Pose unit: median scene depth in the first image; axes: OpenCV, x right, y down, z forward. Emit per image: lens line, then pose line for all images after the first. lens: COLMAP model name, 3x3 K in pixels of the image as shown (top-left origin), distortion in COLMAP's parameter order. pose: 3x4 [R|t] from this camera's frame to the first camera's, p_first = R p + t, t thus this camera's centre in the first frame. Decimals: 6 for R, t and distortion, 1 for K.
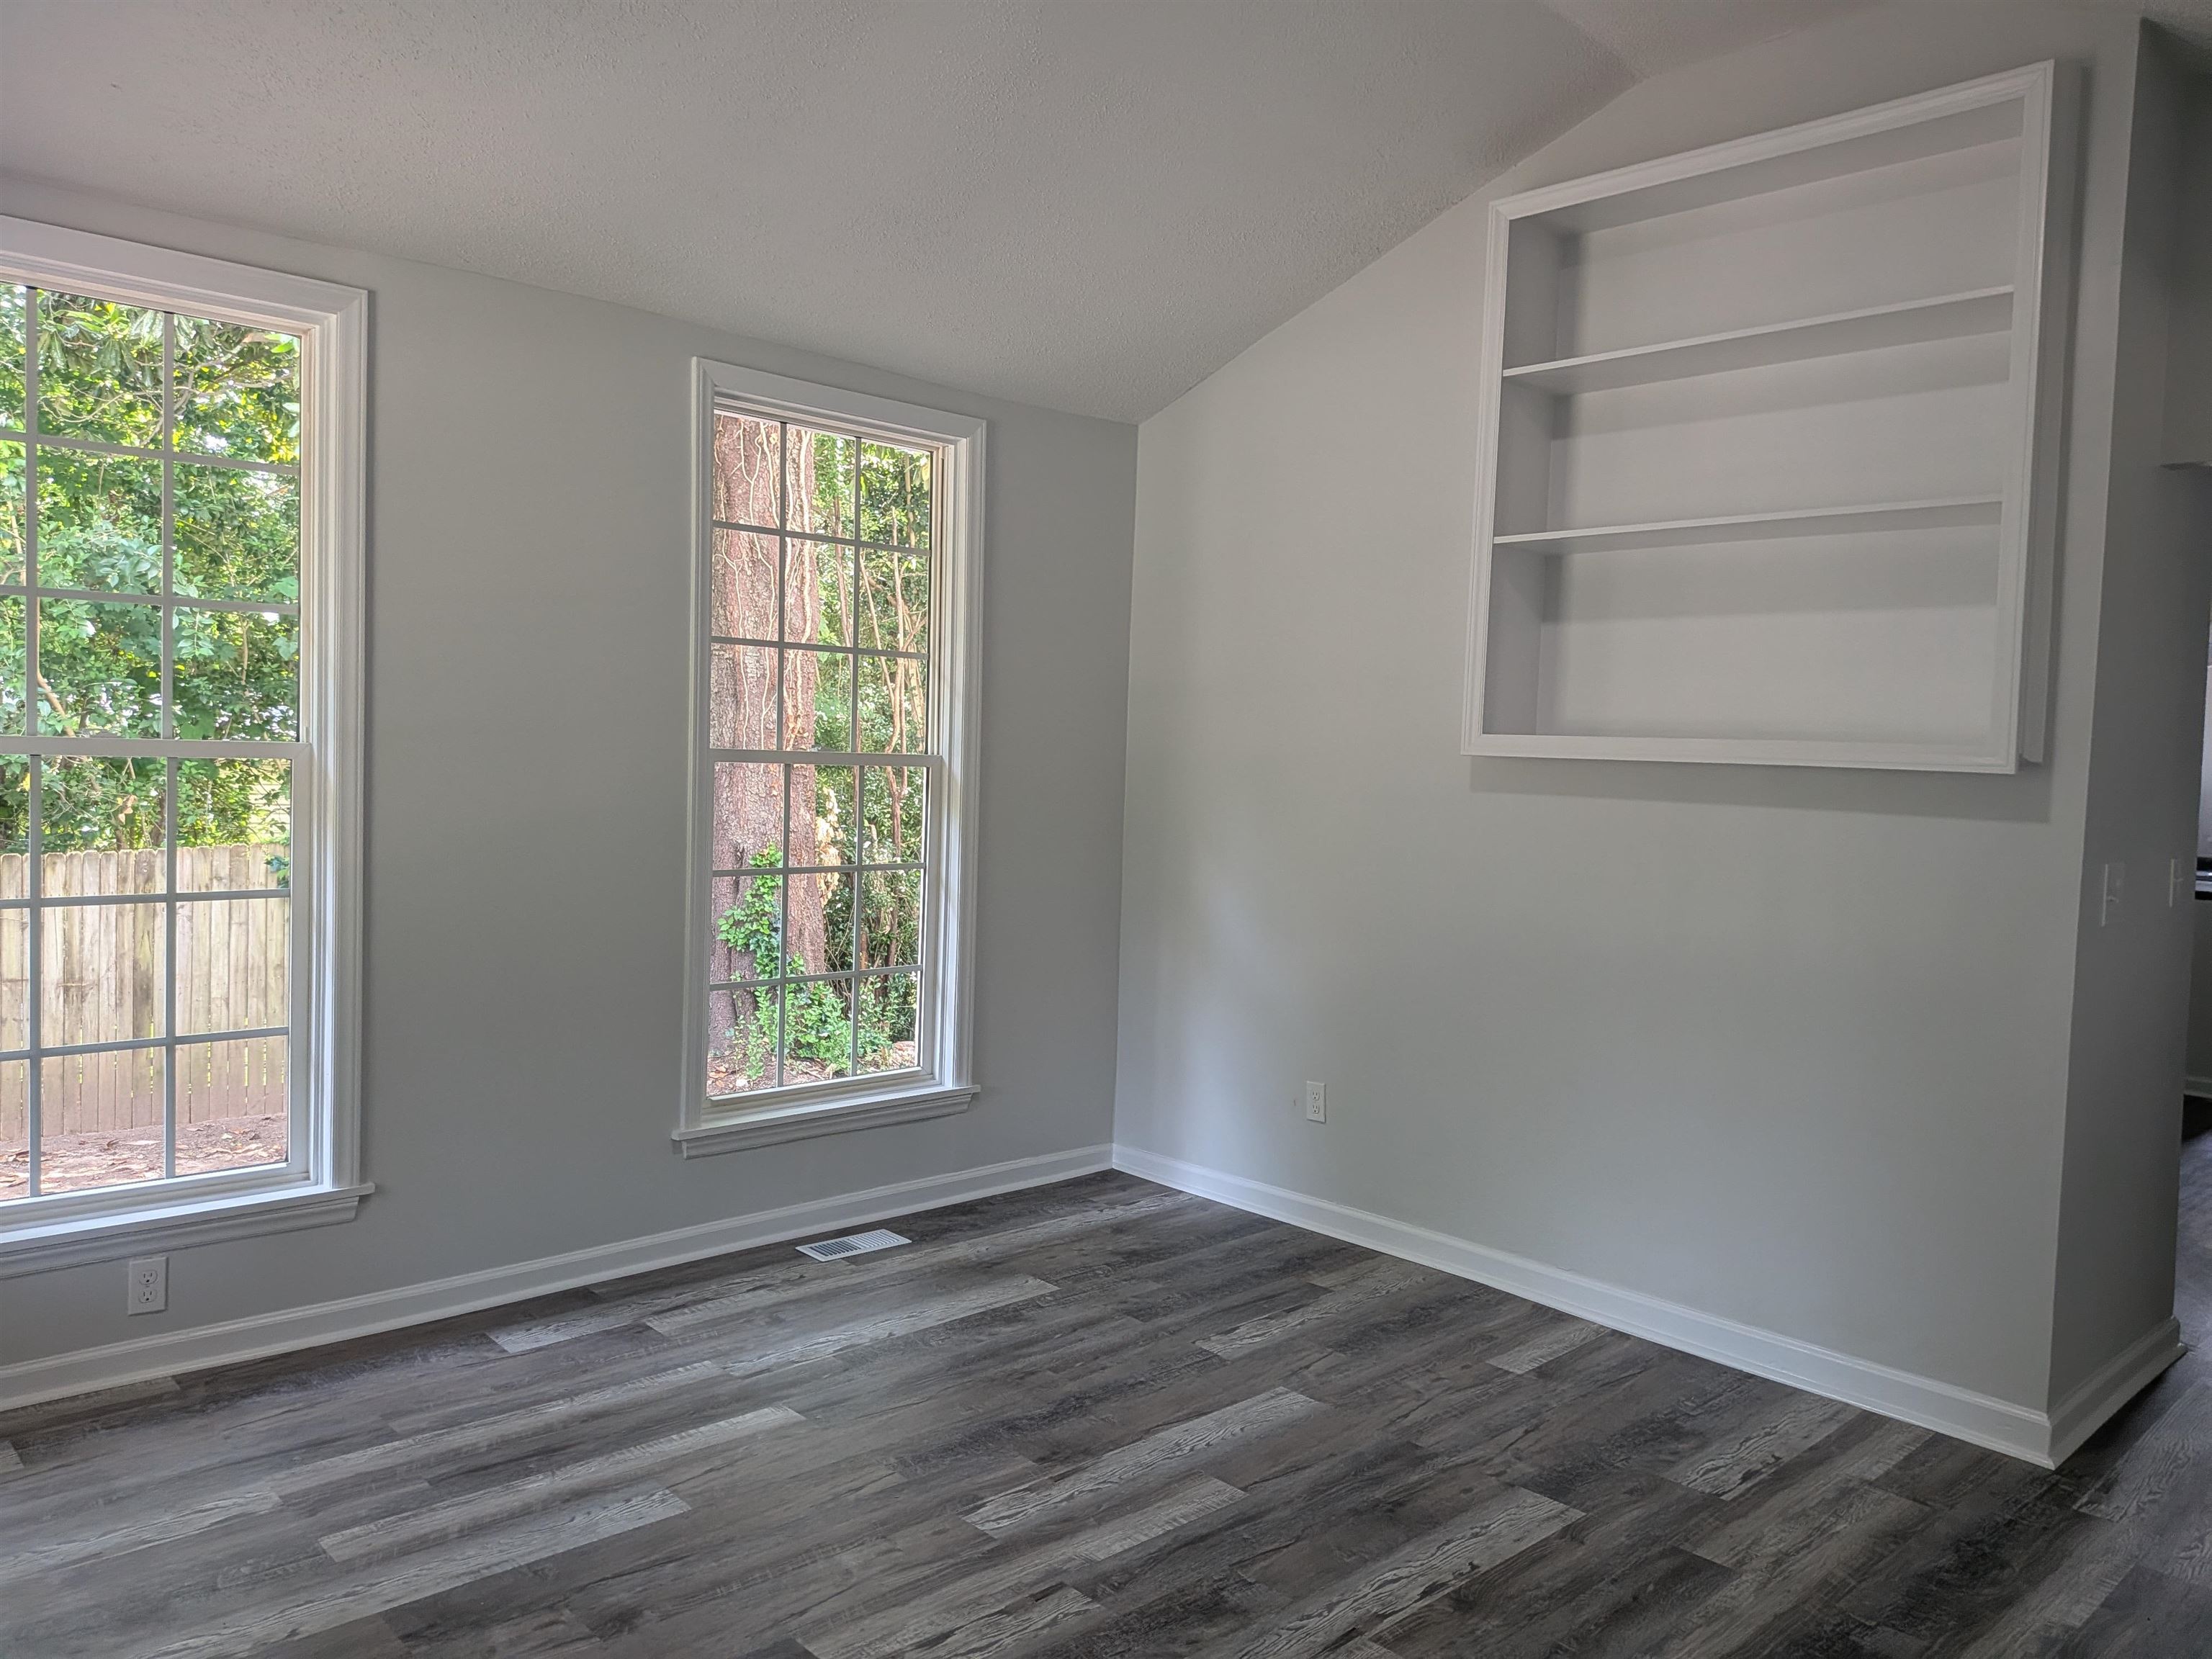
lens RADIAL K [[1599.4, 0, 1108.8], [0, 1599.4, 834.9], [0, 0, 1]] dist [0.001657, -0.020273]
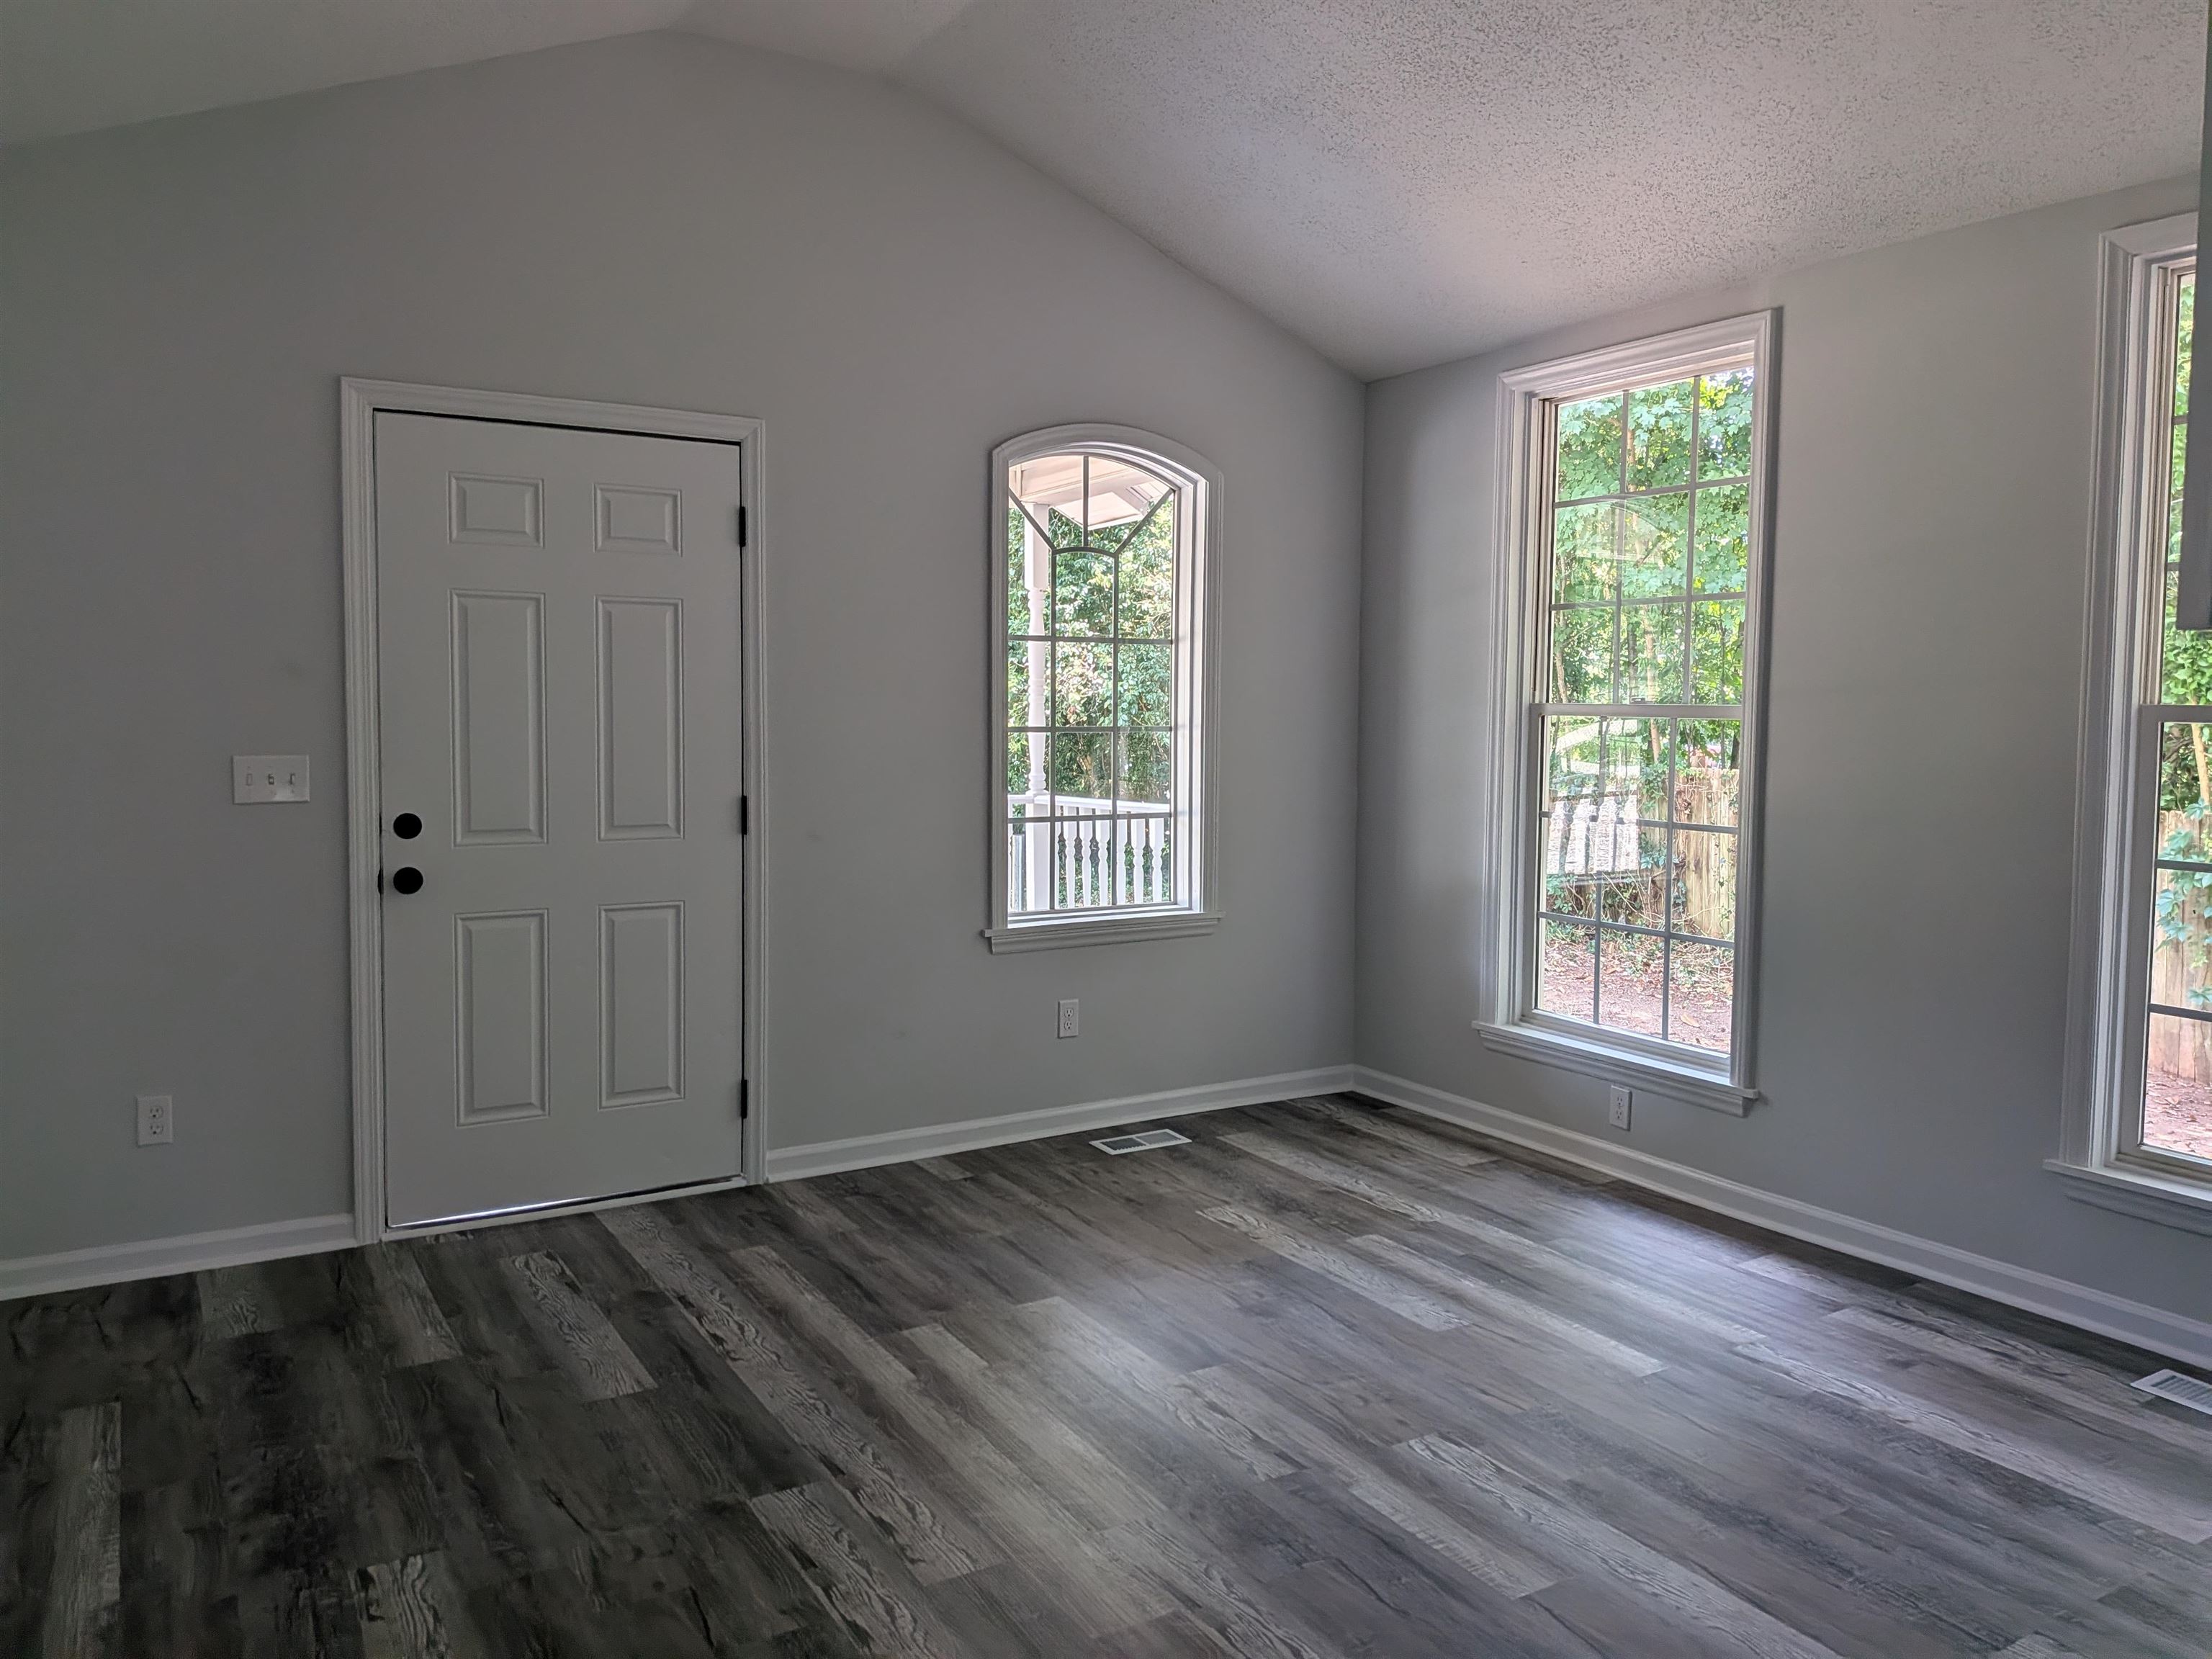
lens RADIAL K [[1599.4, 0, 1111.1], [0, 1599.4, 813.0], [0, 0, 1]] dist [0.001657, -0.020273]
pose [[-0.211223, 0.040412, -0.976602, 0.893167], [-0.067089, 0.996189, 0.055733, -0.014496], [0.975133, 0.077291, -0.207707, 0.930302]]
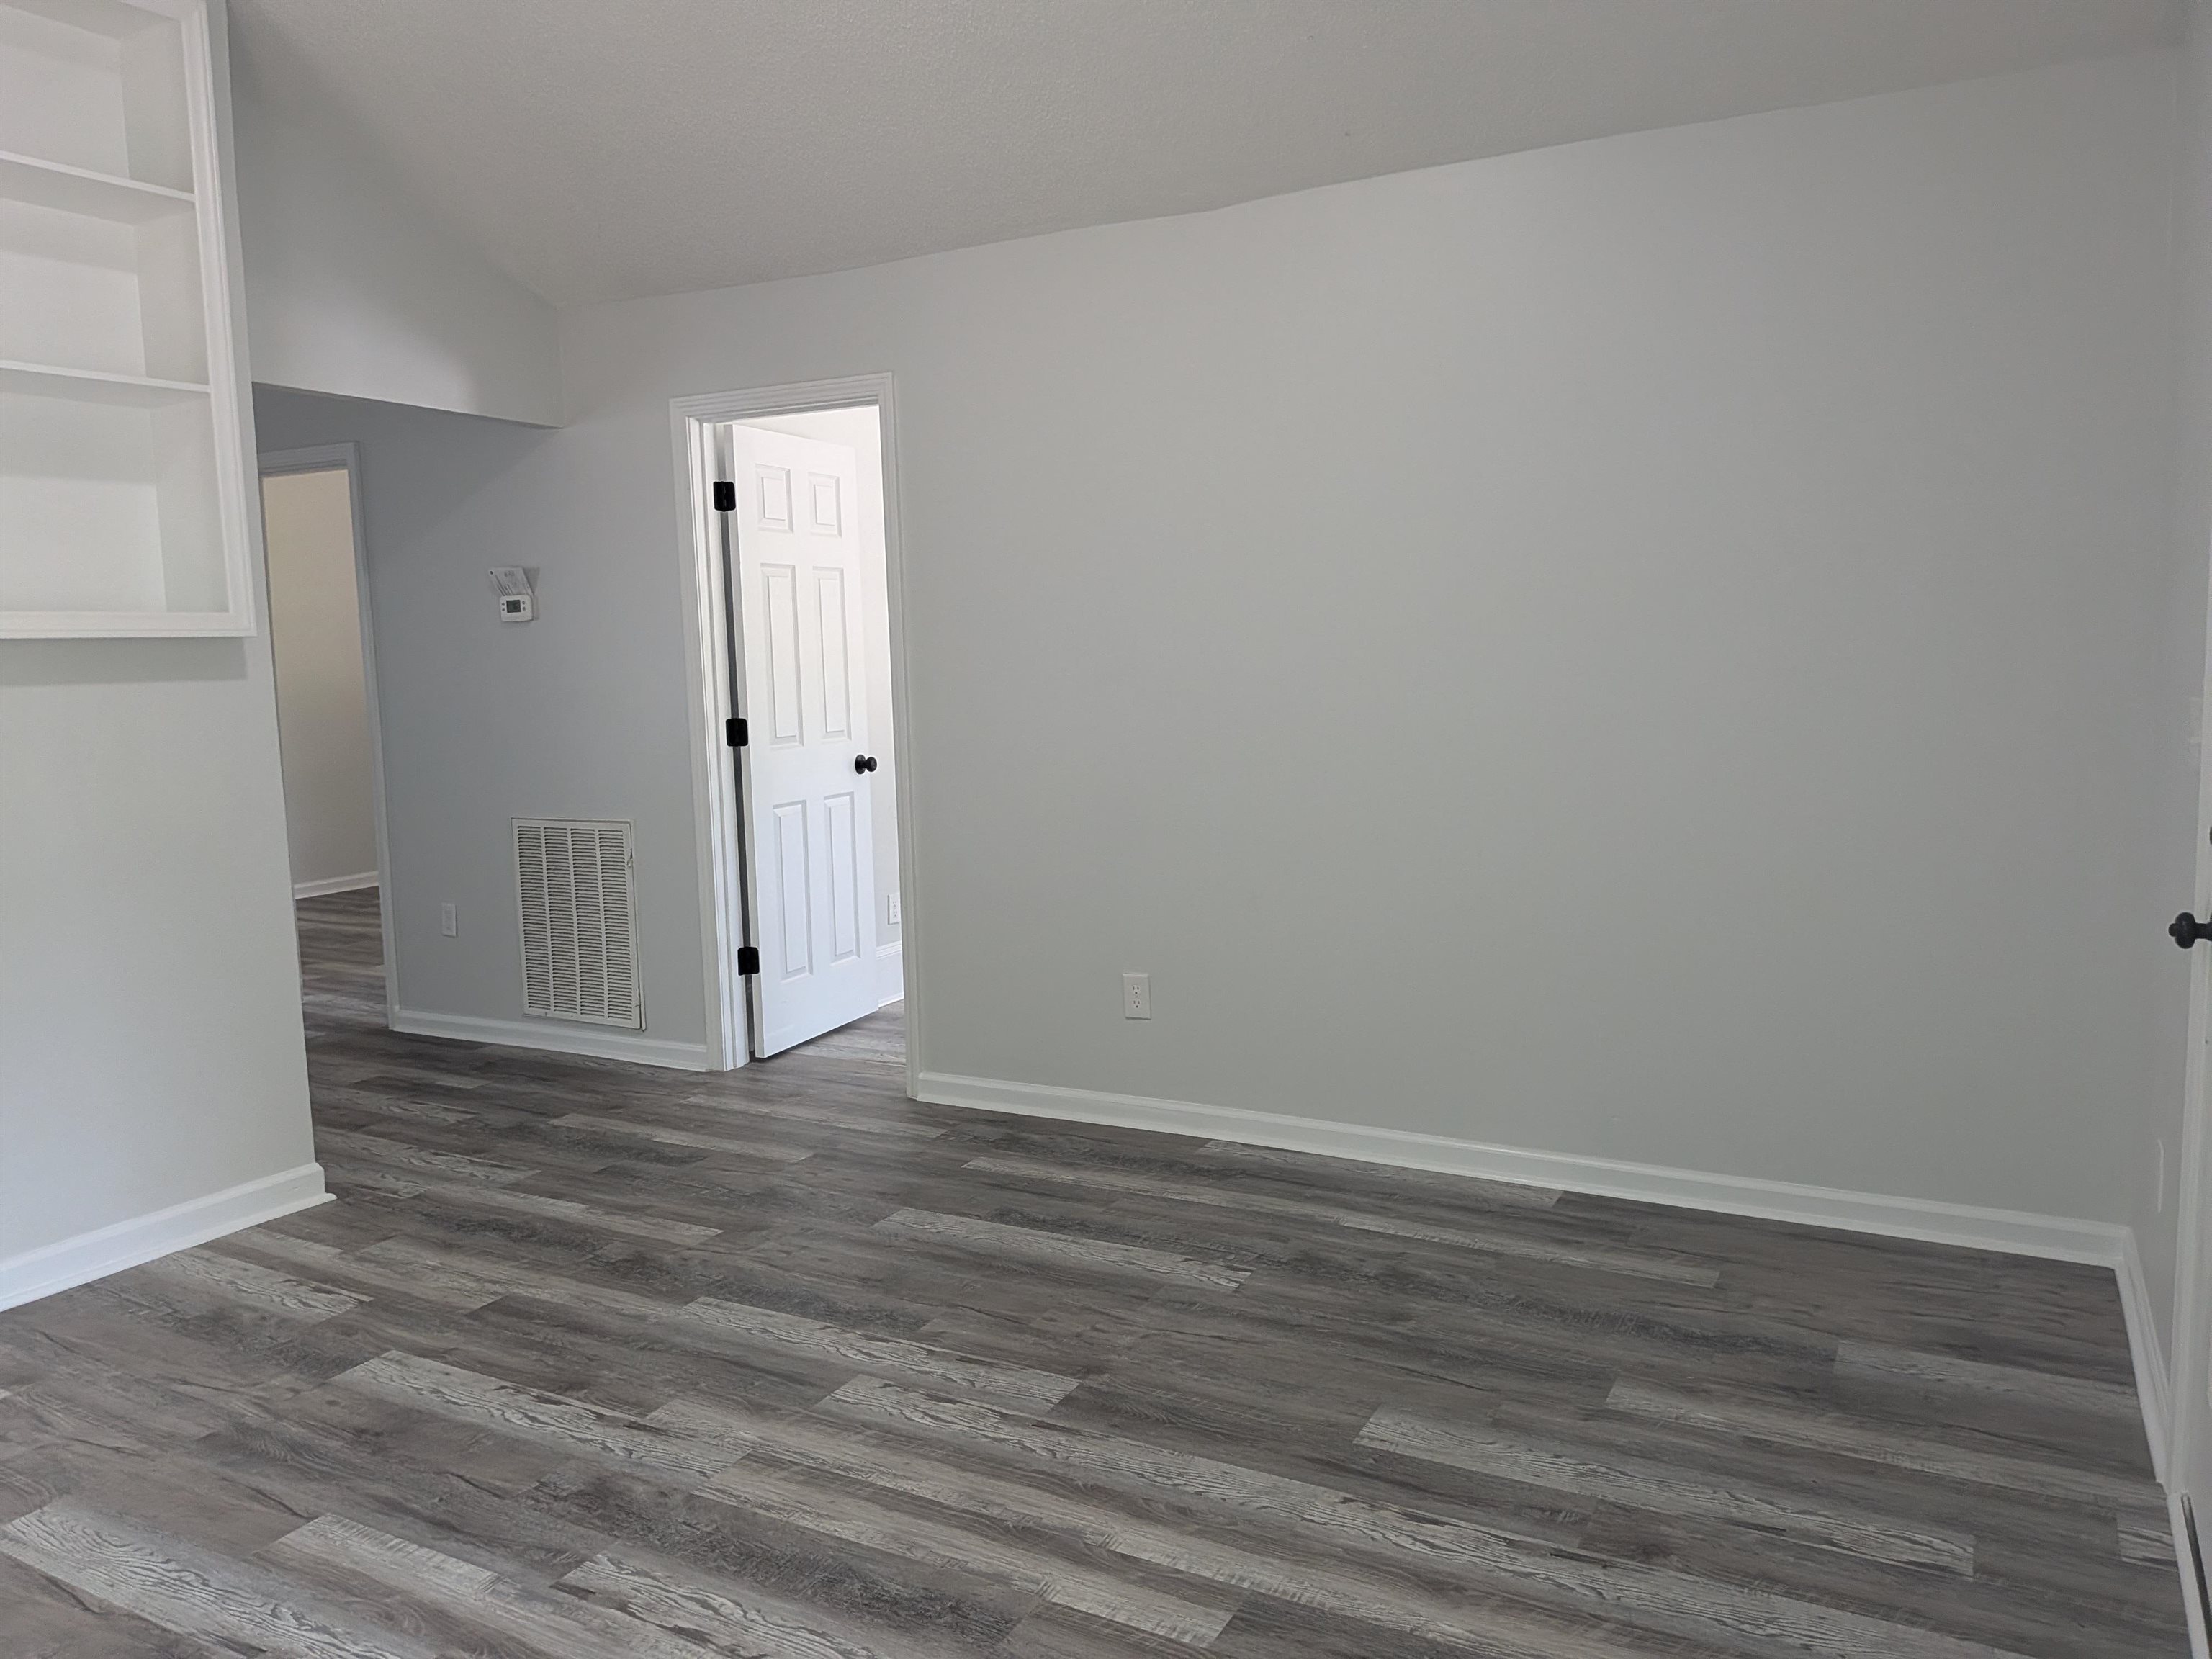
lens RADIAL K [[1599.4, 0, 1105.7], [0, 1599.4, 827.3], [0, 0, 1]] dist [0.001657, -0.020273]
pose [[-0.307005, -0.133916, 0.942239, -0.777658], [0.068330, 0.984394, 0.162172, -0.052619], [-0.949252, 0.114171, -0.293064, 0.807379]]
